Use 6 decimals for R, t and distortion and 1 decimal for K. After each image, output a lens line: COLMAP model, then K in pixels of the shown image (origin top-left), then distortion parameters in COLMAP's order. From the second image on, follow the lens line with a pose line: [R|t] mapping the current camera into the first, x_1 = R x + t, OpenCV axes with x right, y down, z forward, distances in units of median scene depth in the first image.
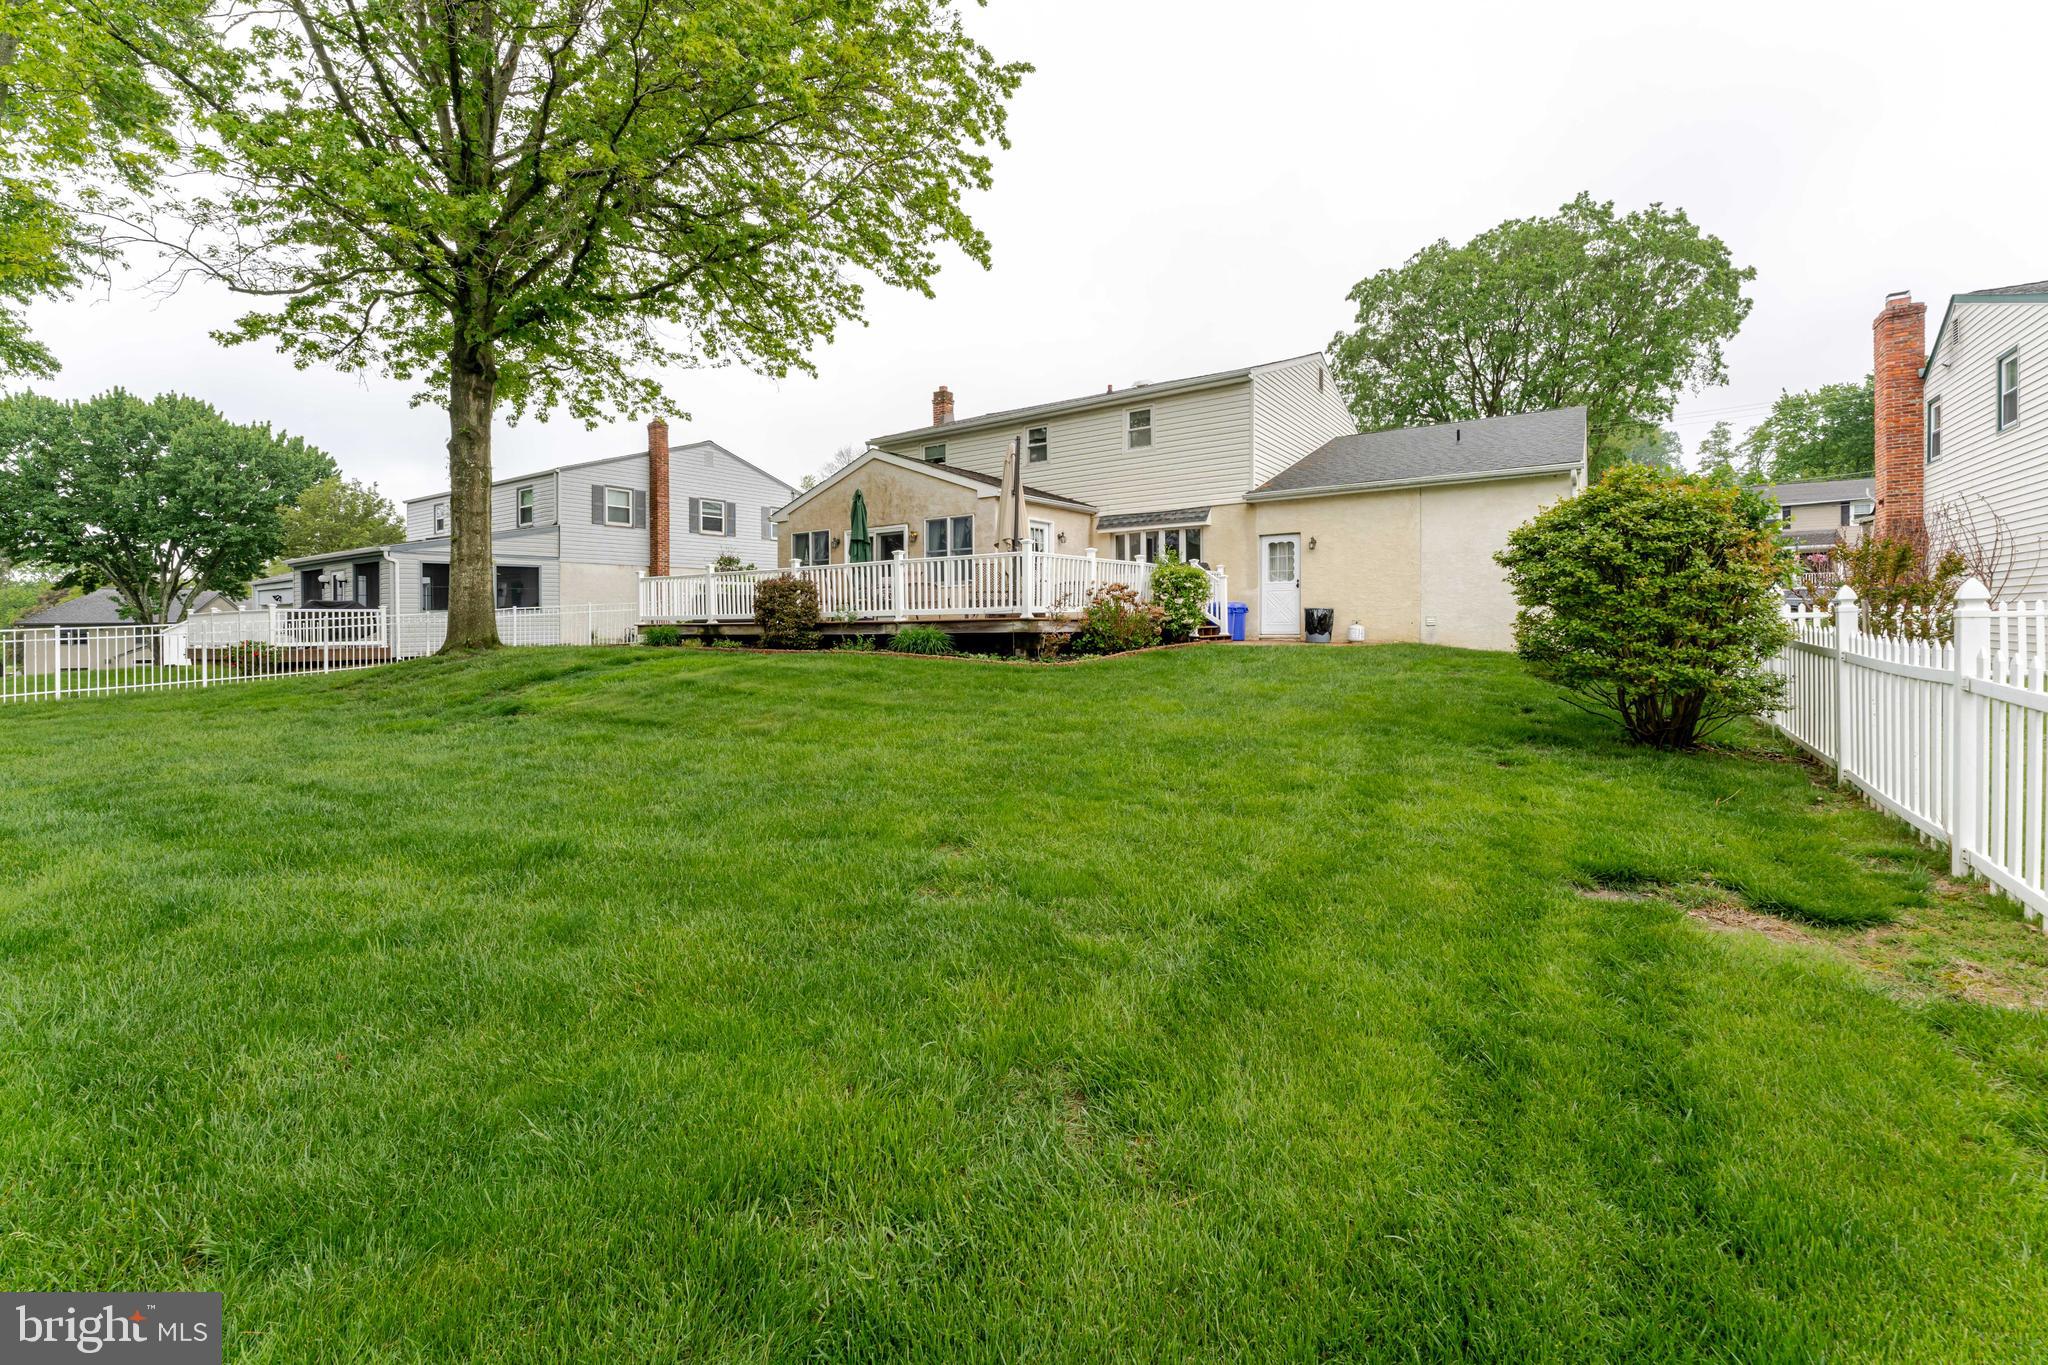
lens RADIAL K [[857.5, 0, 1021.7], [0, 857.5, 630.8], [0, 0, 1]] dist [-0.003731, -0.000516]
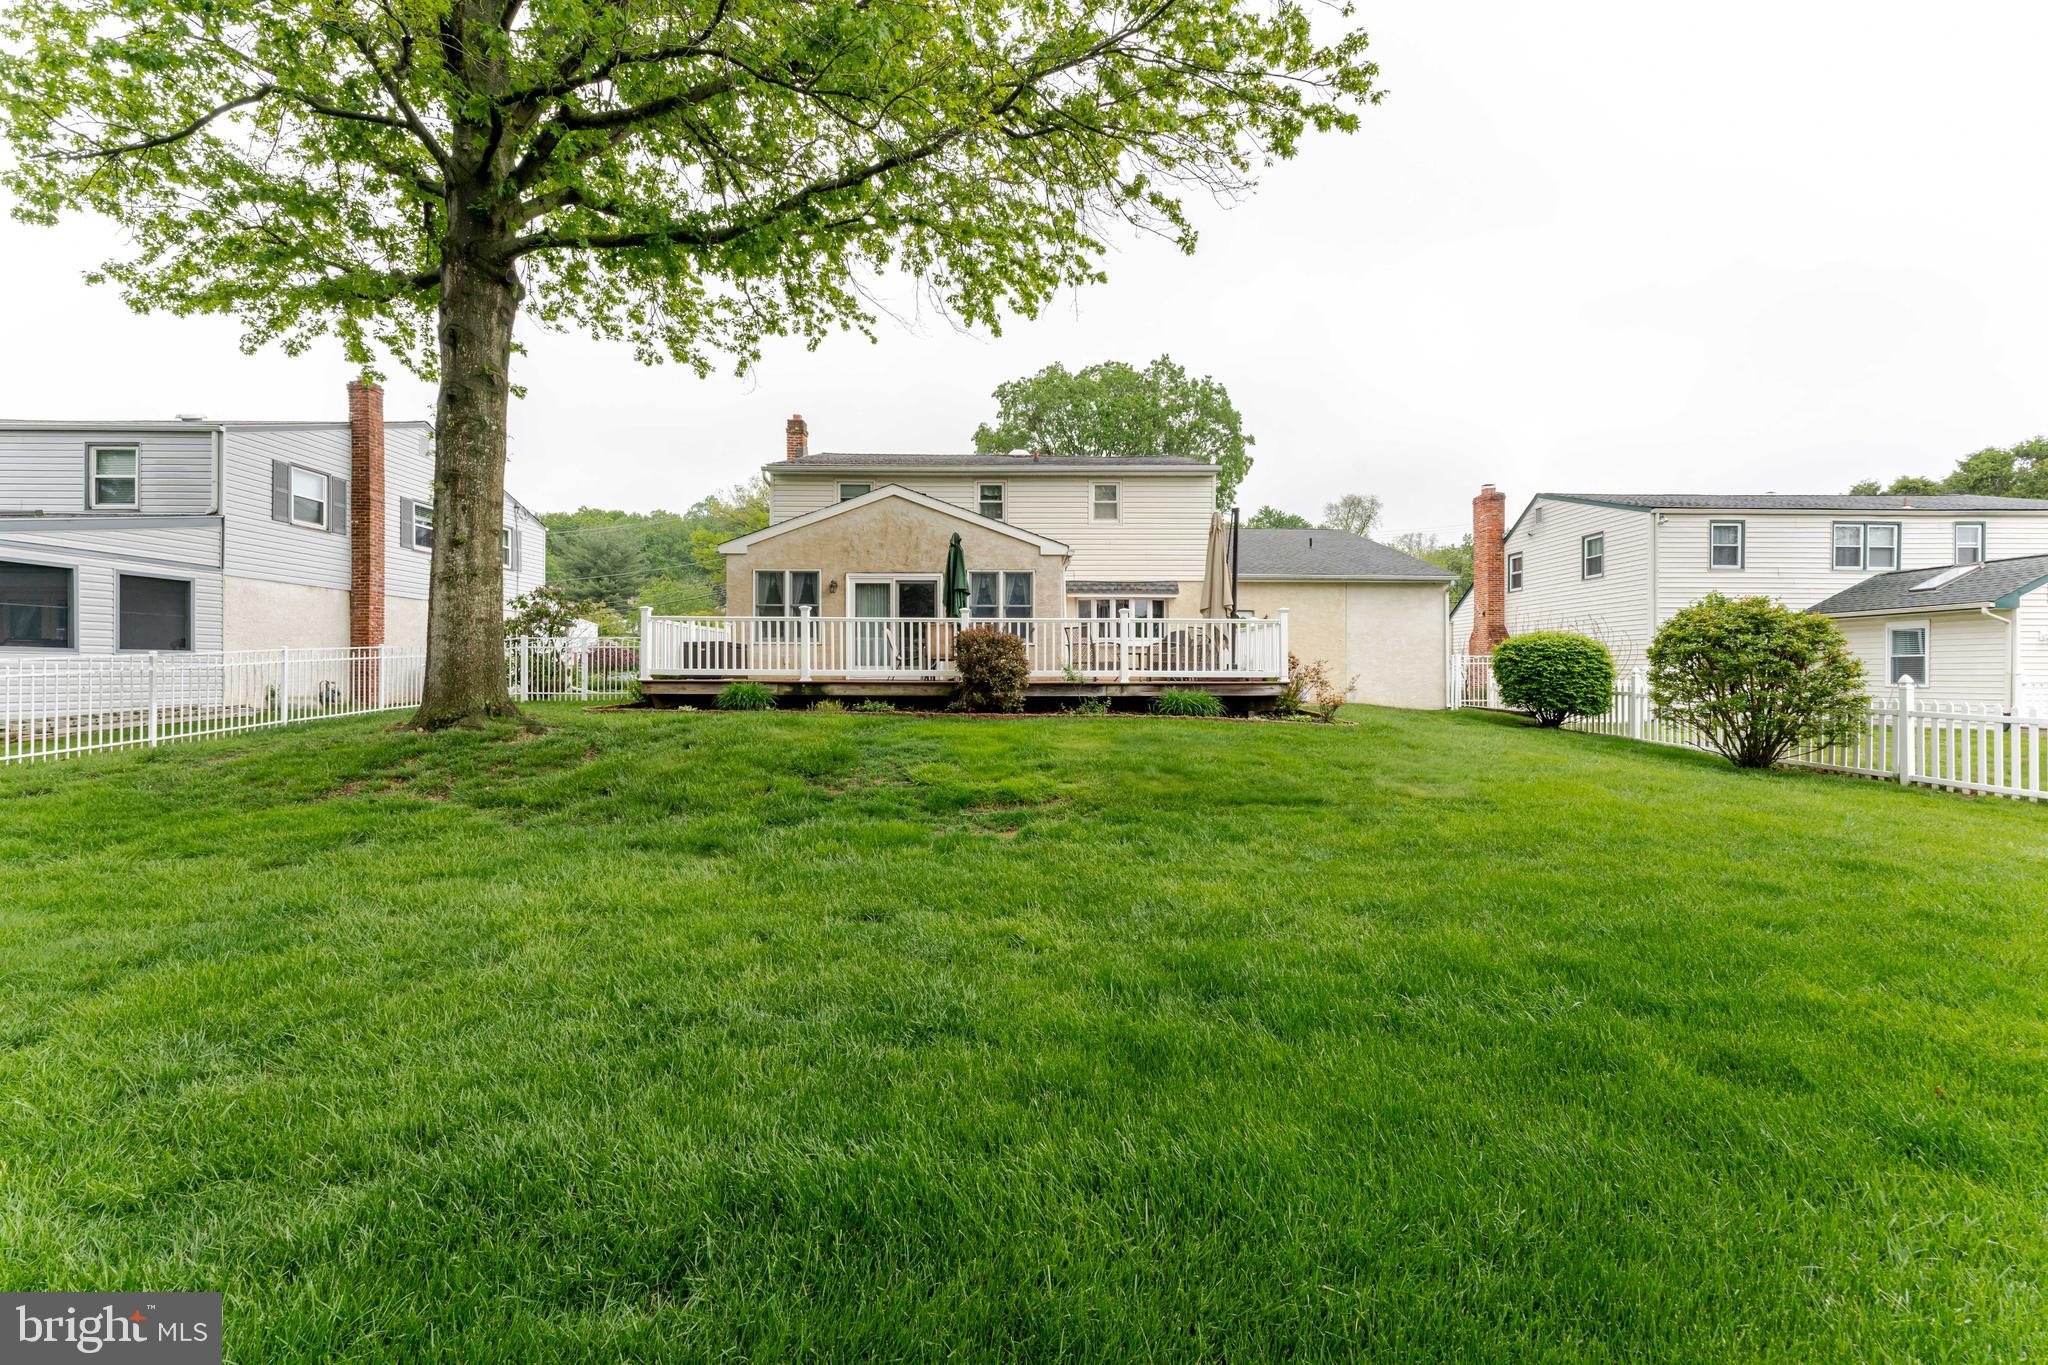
lens RADIAL K [[843.6, 0, 994.4], [0, 843.6, 674.3], [0, 0, 1]] dist [-0.001635, -0.000490]
pose [[0.811008, 0.017419, 0.584776, -0.572121], [-0.007410, 0.999782, -0.019505, -0.001078], [-0.584989, 0.011486, 0.810960, 0.231037]]
